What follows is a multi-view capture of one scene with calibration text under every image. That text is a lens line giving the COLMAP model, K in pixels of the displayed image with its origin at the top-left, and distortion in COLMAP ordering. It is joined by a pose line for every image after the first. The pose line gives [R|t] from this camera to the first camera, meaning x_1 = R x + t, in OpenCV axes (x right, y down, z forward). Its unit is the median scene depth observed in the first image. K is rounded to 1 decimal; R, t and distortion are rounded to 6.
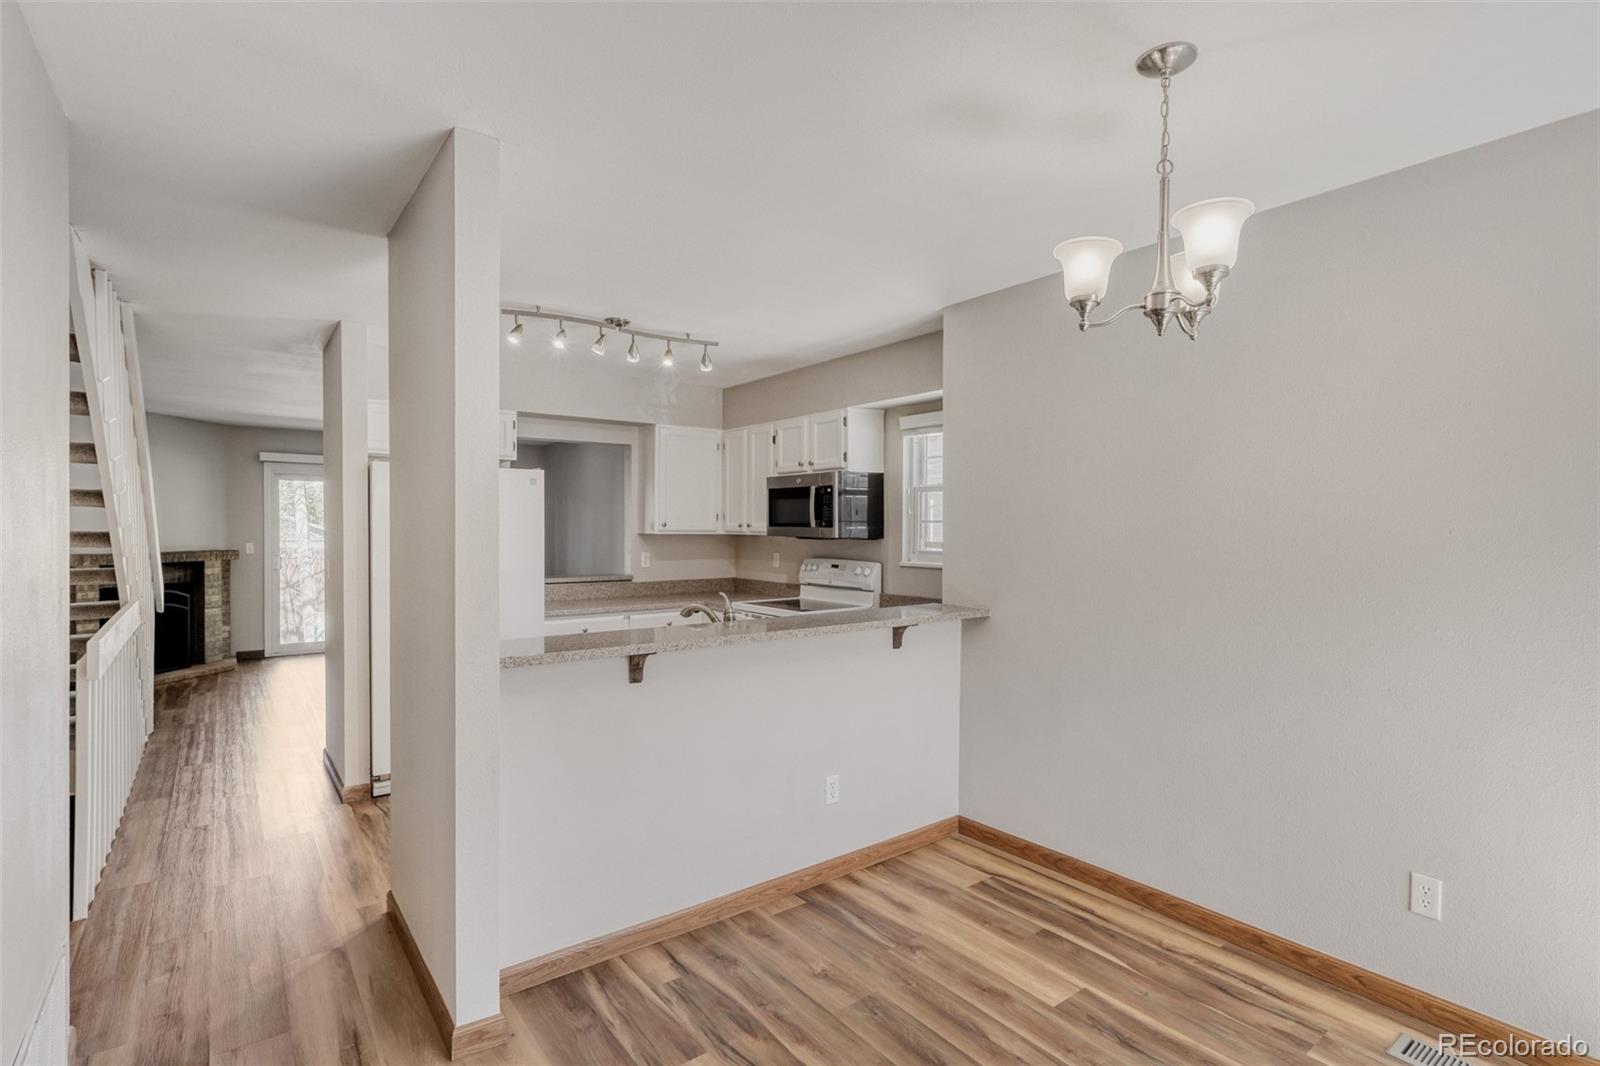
lens RADIAL K [[817.9, 0, 809.9], [0, 817.9, 529.8], [0, 0, 1]] dist [-0.000724, 0.000279]
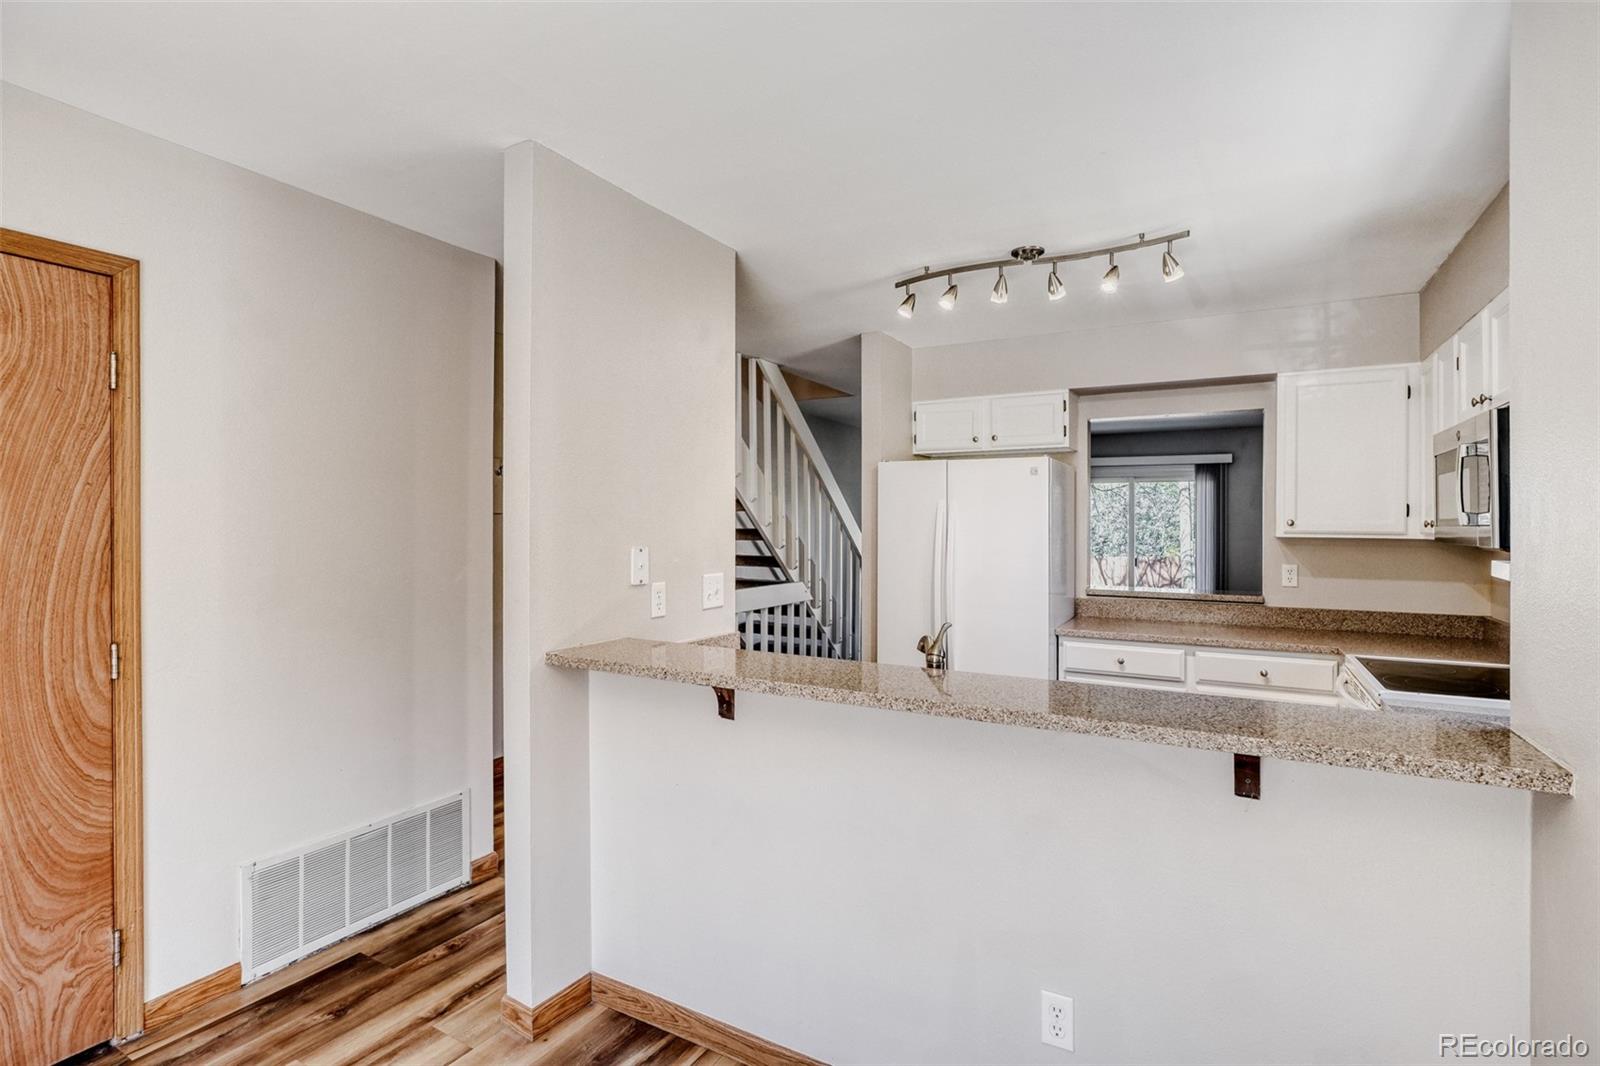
lens RADIAL K [[779.7, 0, 788.0], [0, 779.7, 529.2], [0, 0, 1]] dist [-0.016455, 0.002840]
pose [[0.389213, 0.001576, -0.921146, 0.488625], [-0.003433, 0.999994, 0.000260, 0.001493], [0.921141, 0.003061, 0.389216, 0.752043]]
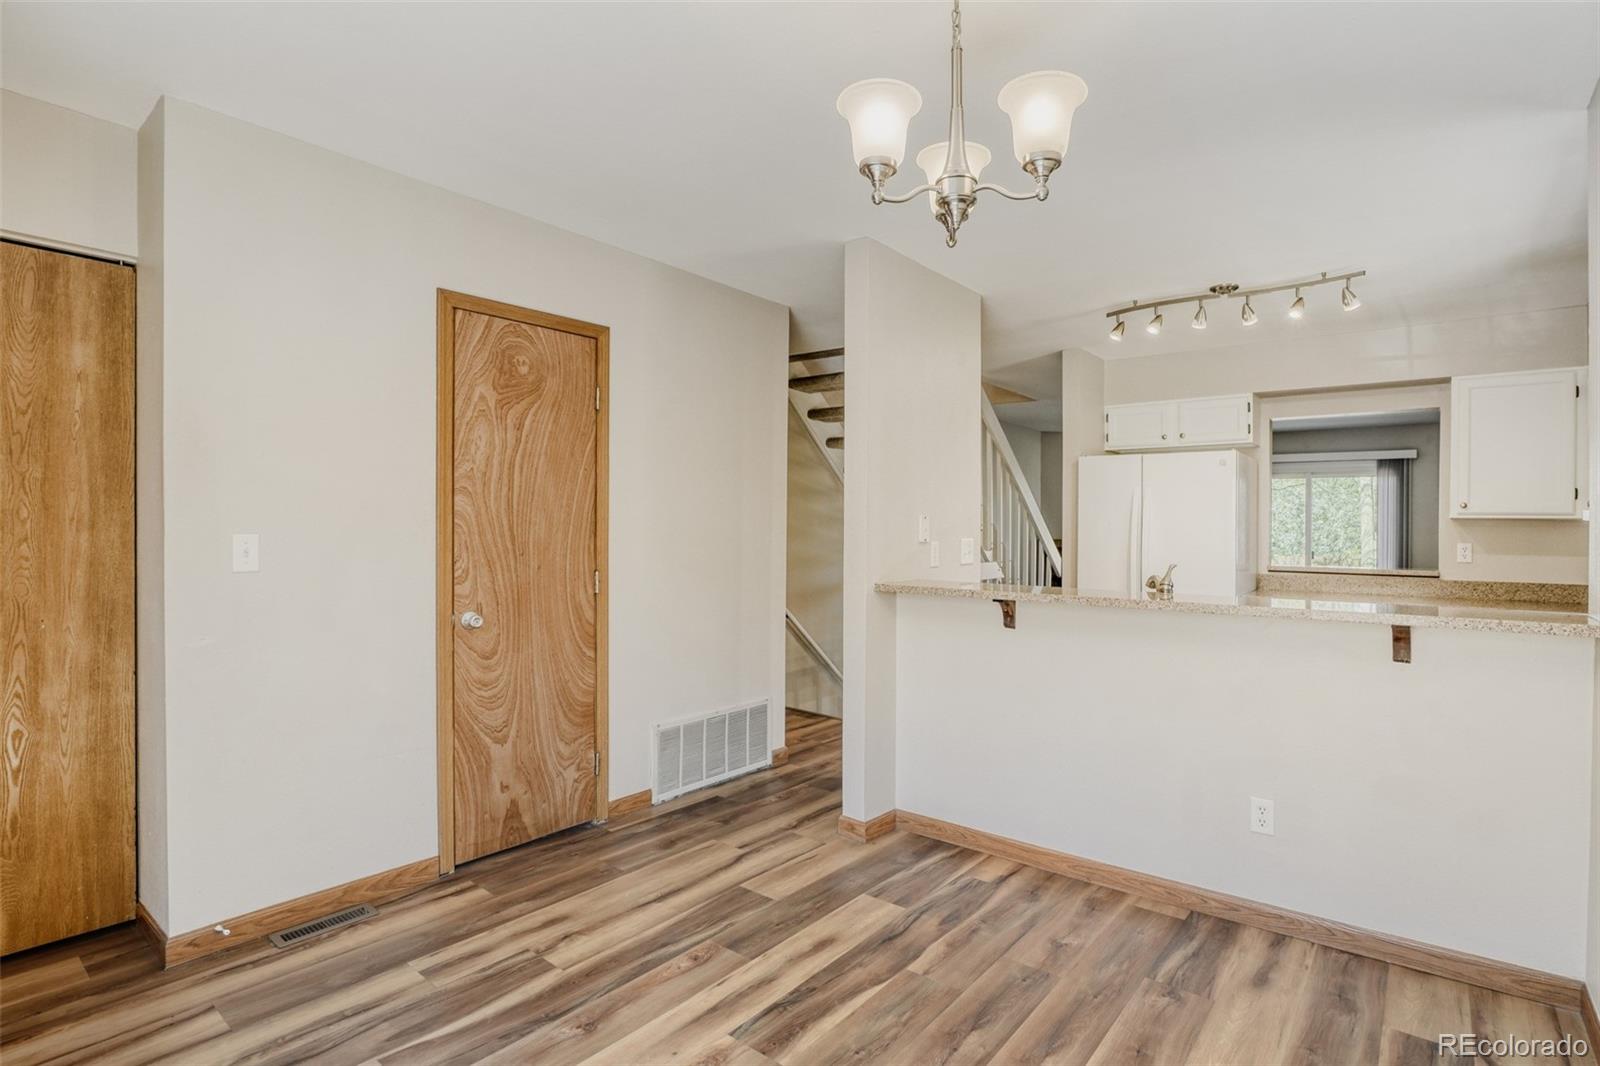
lens RADIAL K [[779.7, 0, 764.9], [0, 779.7, 527.9], [0, 0, 1]] dist [-0.016455, 0.002840]
pose [[0.203708, -0.000386, -0.979032, 0.782648], [-0.015259, 0.999877, -0.003570, 0.052828], [0.978913, 0.015666, 0.203677, 0.427303]]
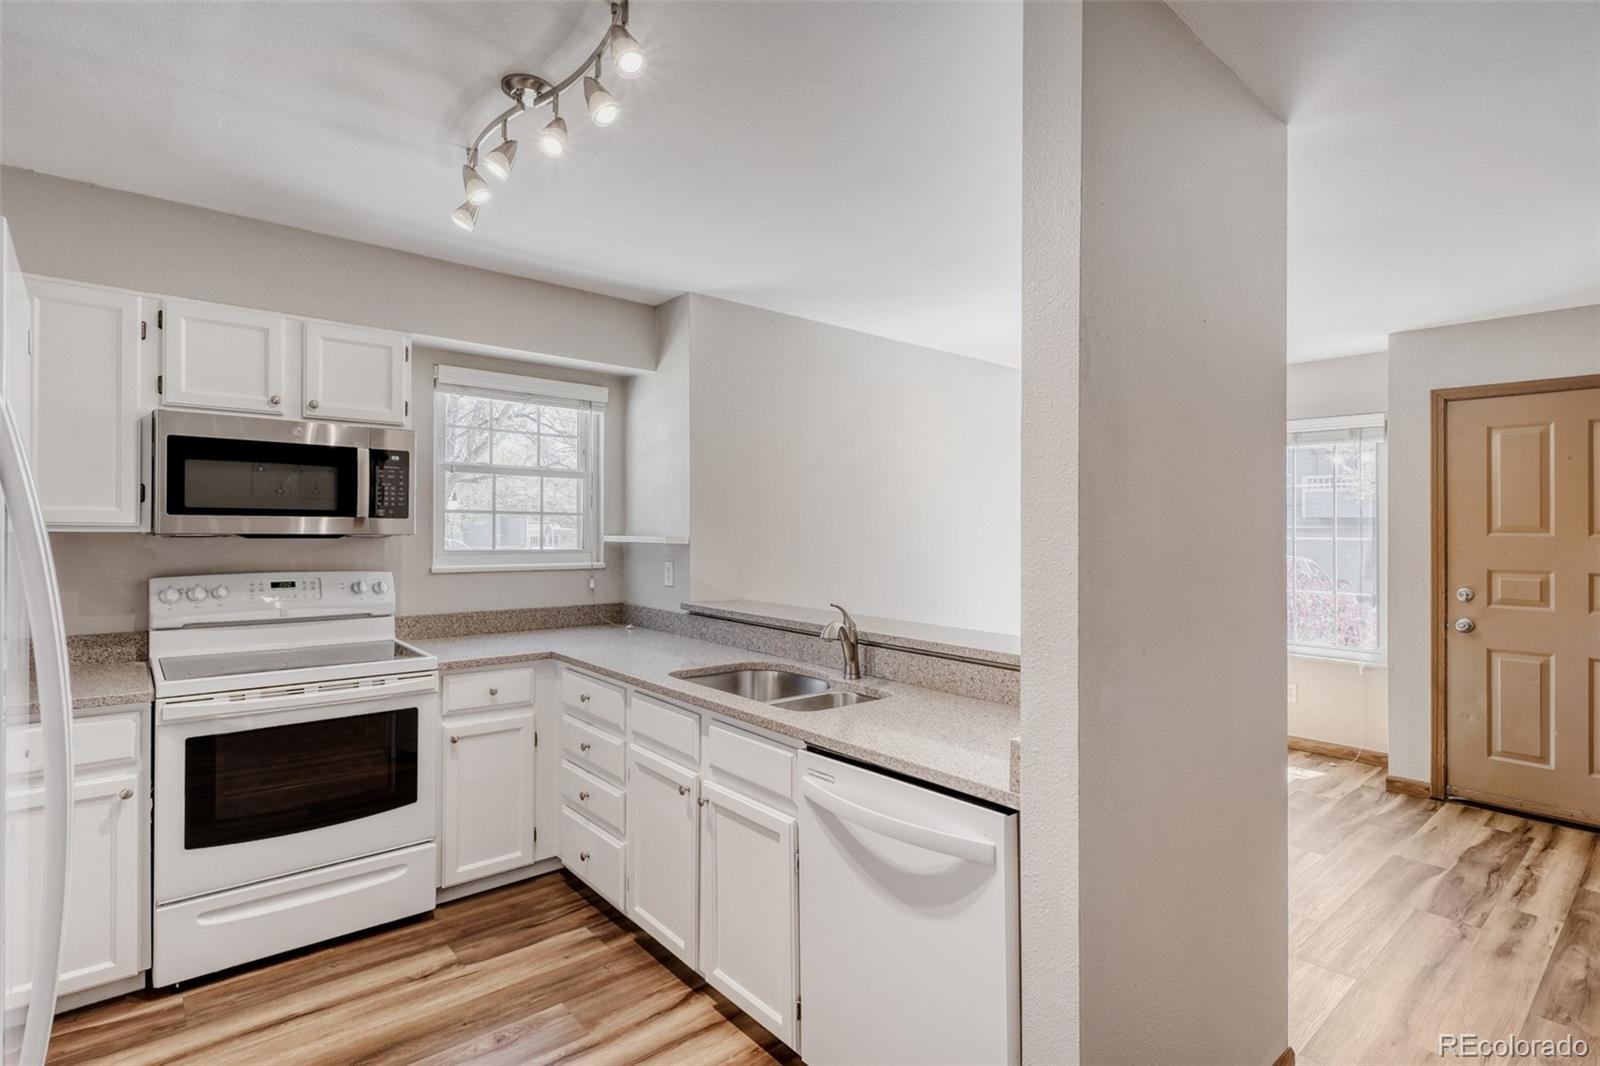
lens RADIAL K [[779.7, 0, 784.1], [0, 779.7, 517.5], [0, 0, 1]] dist [-0.016455, 0.002840]
pose [[-0.069154, 0.011431, 0.997540, -1.031654], [-0.007661, 0.999899, -0.011989, 0.001926], [-0.997577, -0.008471, -0.069059, 1.309254]]
